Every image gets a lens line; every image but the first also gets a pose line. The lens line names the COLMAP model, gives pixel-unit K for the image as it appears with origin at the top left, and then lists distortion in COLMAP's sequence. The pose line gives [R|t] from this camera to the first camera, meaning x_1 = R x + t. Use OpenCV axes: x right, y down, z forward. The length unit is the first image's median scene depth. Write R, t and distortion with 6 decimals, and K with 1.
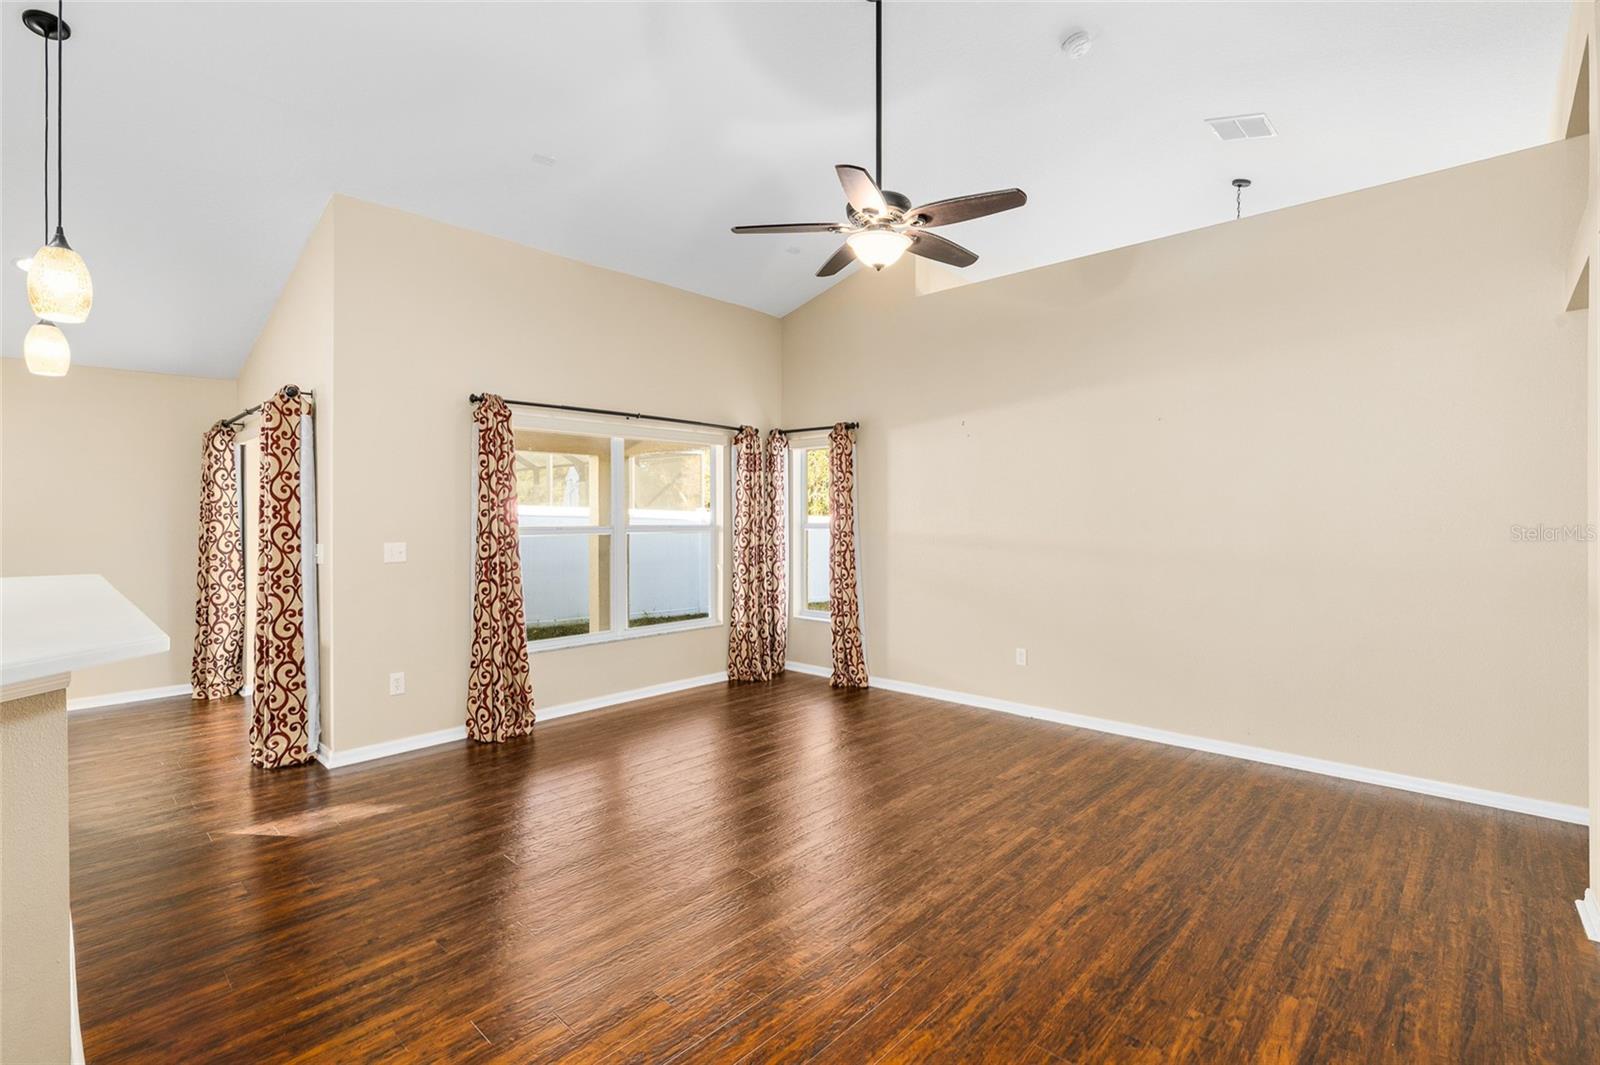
lens RADIAL K [[723.3, 0, 832.7], [0, 723.3, 518.8], [0, 0, 1]] dist [-0.010370, 0.001367]
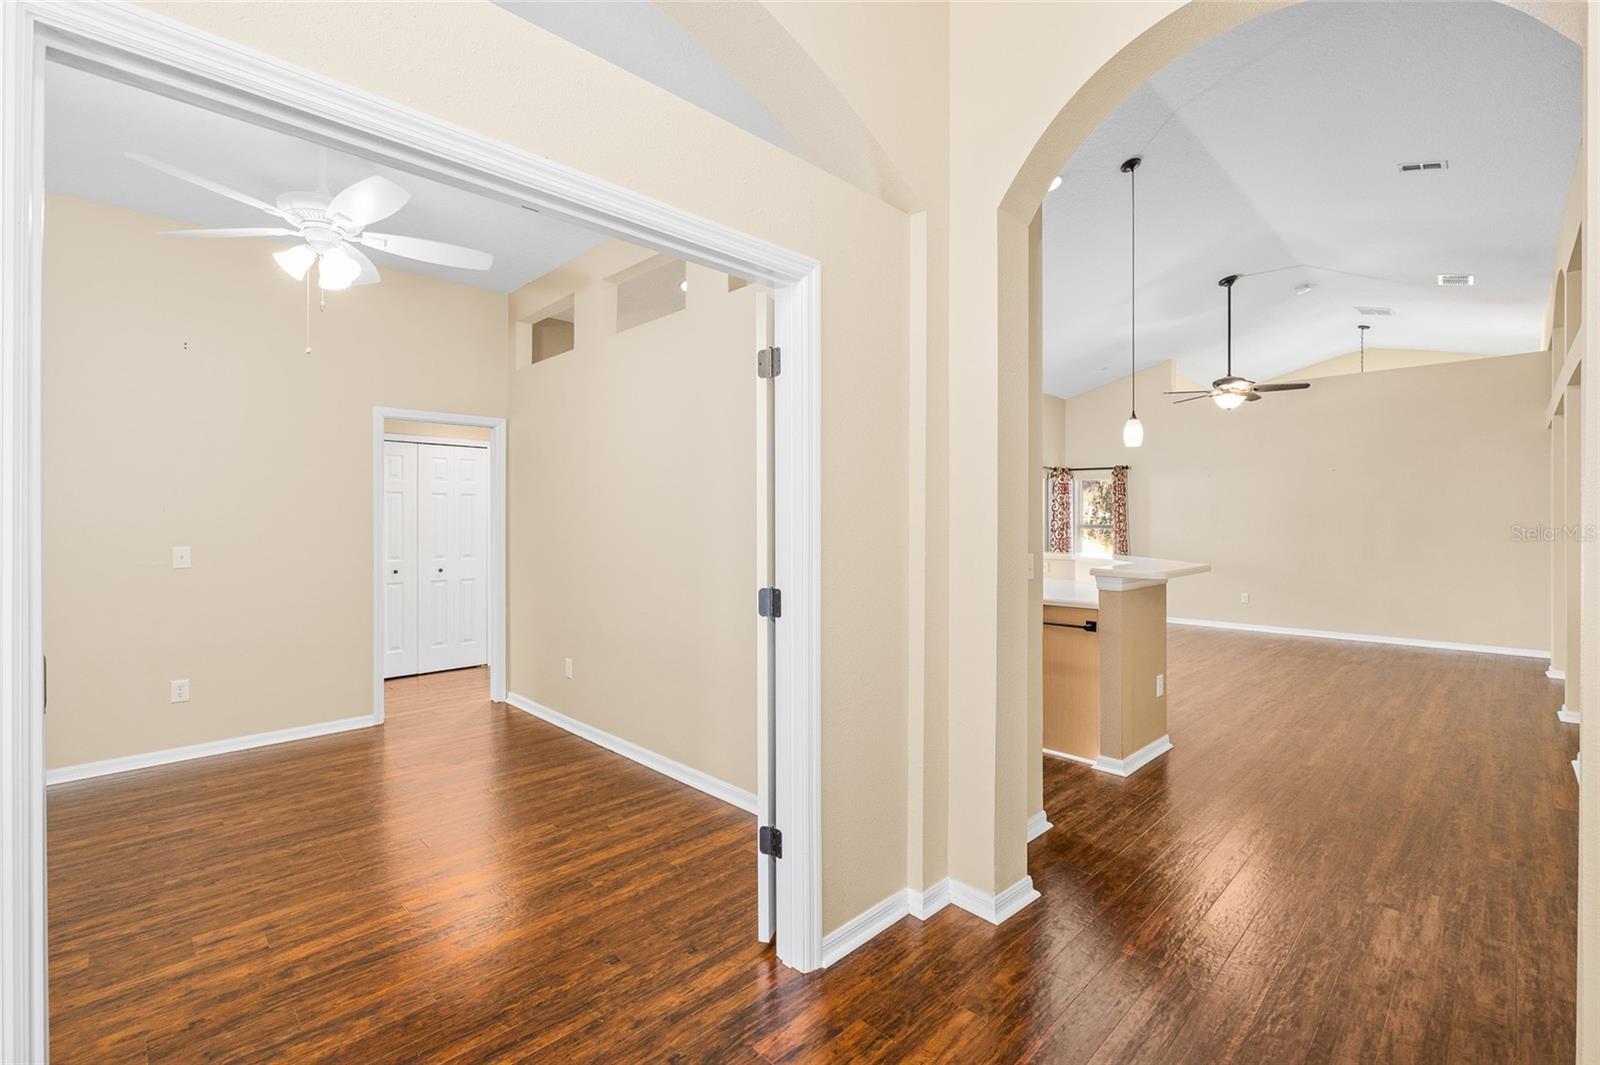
lens RADIAL K [[723.3, 0, 801.5], [0, 723.3, 523.6], [0, 0, 1]] dist [-0.010370, 0.001367]
pose [[0.998953, 0.004260, -0.045556, -0.837864], [-0.004203, 0.999990, 0.001358, 0.005900], [0.045561, -0.001165, 0.998961, -0.934702]]
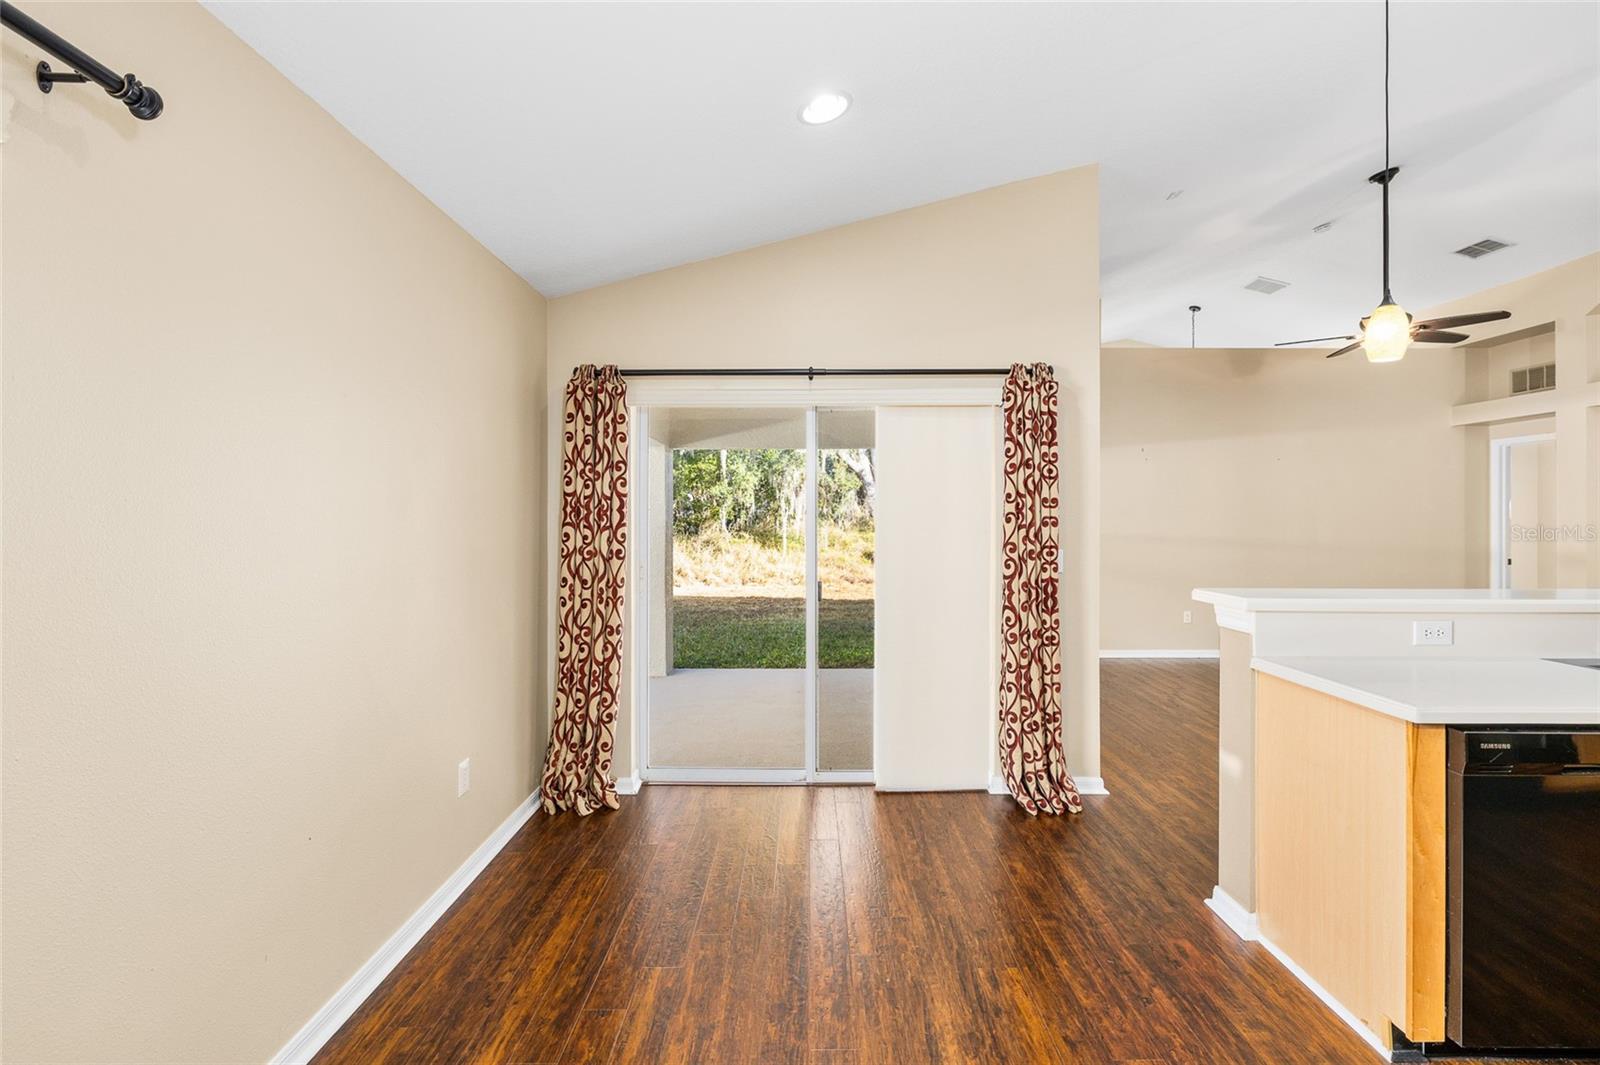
lens RADIAL K [[723.3, 0, 784.0], [0, 723.3, 527.6], [0, 0, 1]] dist [-0.010370, 0.001367]
pose [[0.745753, -0.004970, 0.666204, -1.403395], [0.000525, 0.999976, 0.006873, 0.001195], [-0.666222, -0.004776, 0.745738, 0.519809]]
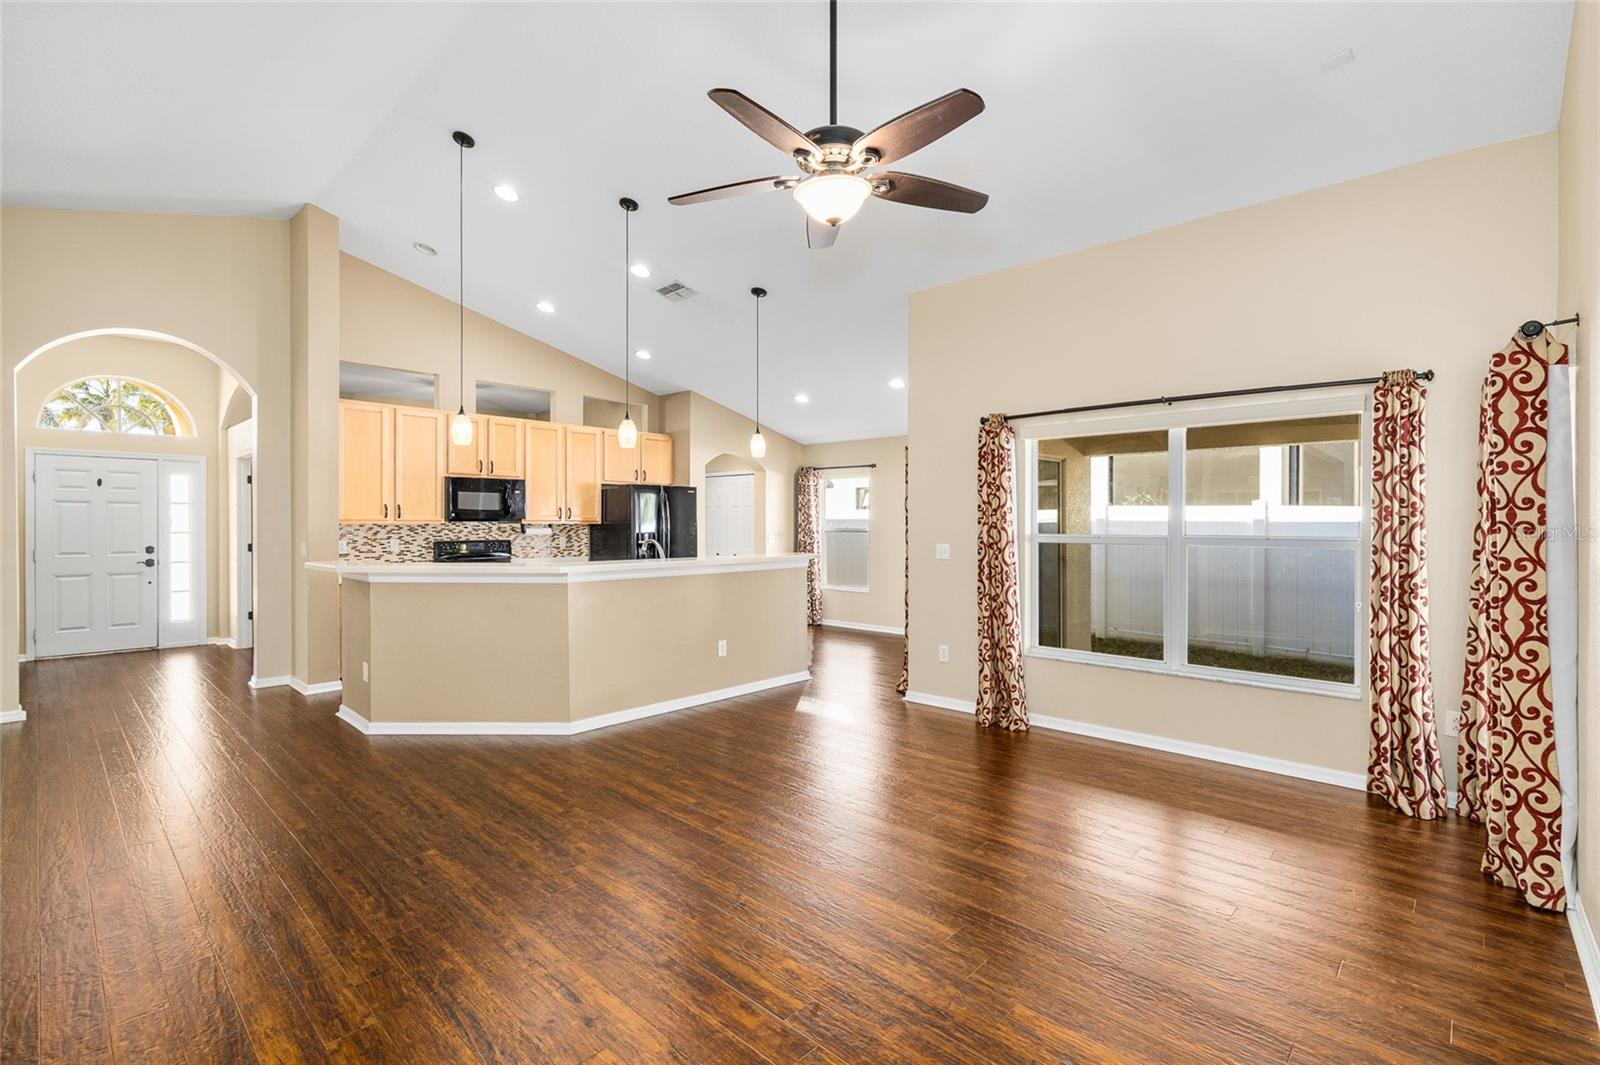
lens RADIAL K [[723.3, 0, 783.0], [0, 723.3, 531.2], [0, 0, 1]] dist [-0.010370, 0.001367]
pose [[-0.032245, 0.012801, -0.999398, 0.650025], [-0.003966, 0.999908, 0.012935, -0.005069], [0.999472, 0.004381, -0.032192, 0.707035]]
